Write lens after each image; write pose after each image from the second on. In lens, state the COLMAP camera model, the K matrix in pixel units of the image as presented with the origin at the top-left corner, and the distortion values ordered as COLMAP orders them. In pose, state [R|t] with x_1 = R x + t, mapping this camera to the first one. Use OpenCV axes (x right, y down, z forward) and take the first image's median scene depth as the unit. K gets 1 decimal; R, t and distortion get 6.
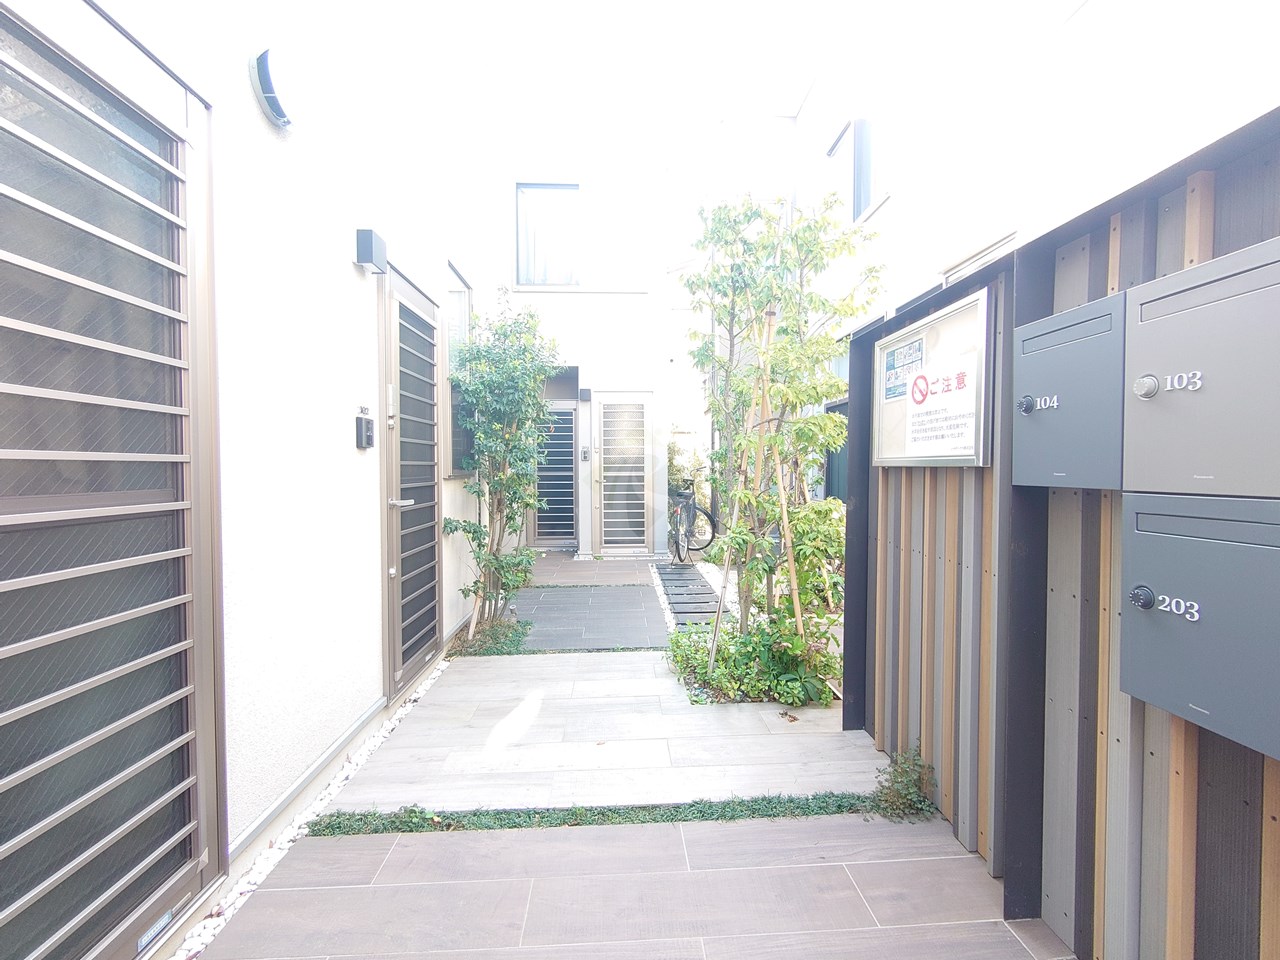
lens RADIAL K [[534.9, 0, 643.8], [0, 534.9, 490.9], [0, 0, 1]] dist [0.003391, -0.000278]
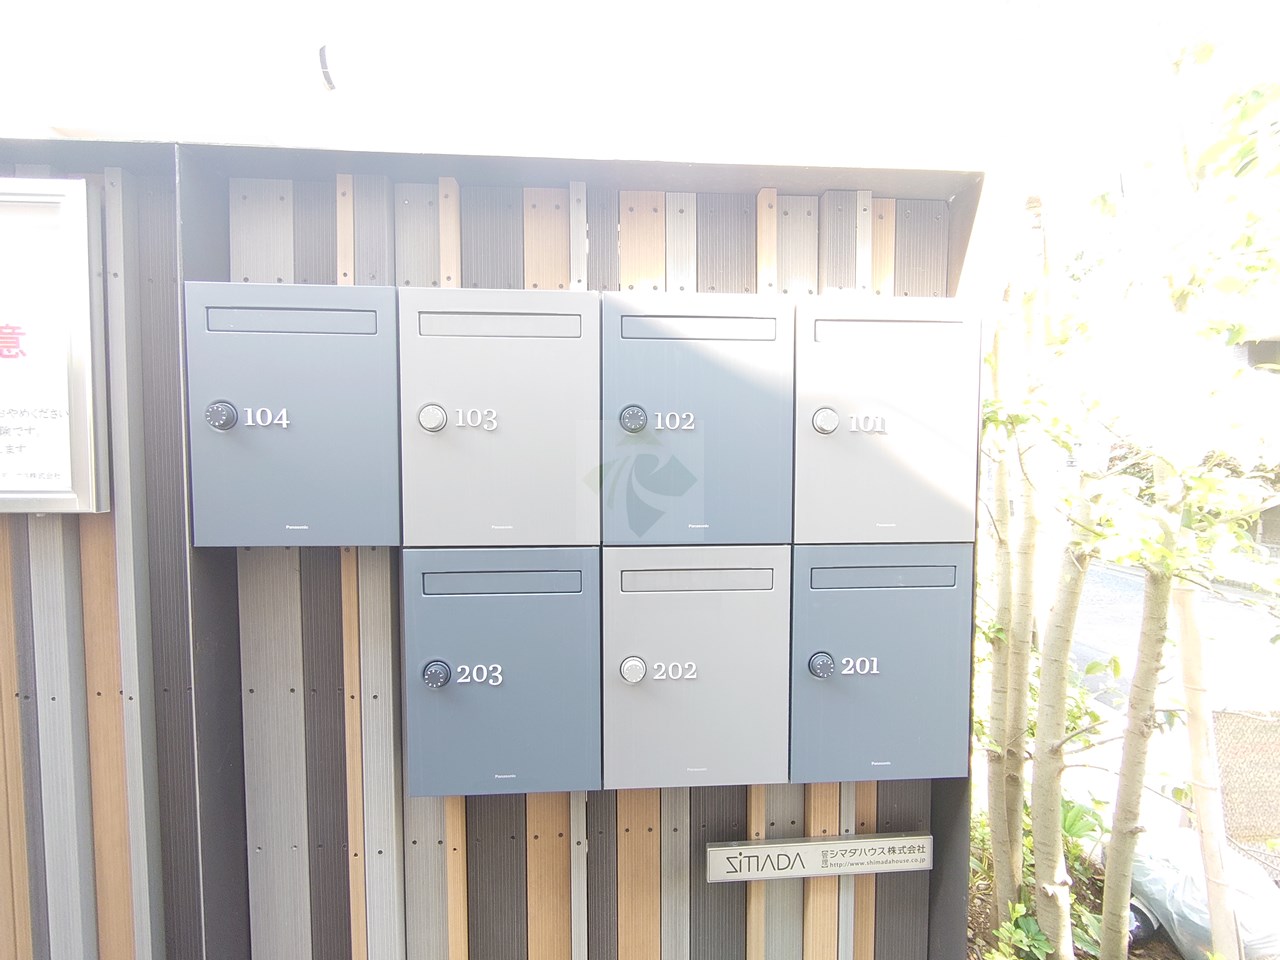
lens RADIAL K [[534.9, 0, 643.8], [0, 534.9, 490.9], [0, 0, 1]] dist [0.003391, -0.000278]
pose [[-0.015777, -0.049642, 0.998642, 0.097454], [0.042579, 0.997827, 0.050274, -0.085982], [-0.998969, 0.043315, -0.013629, 0.543152]]
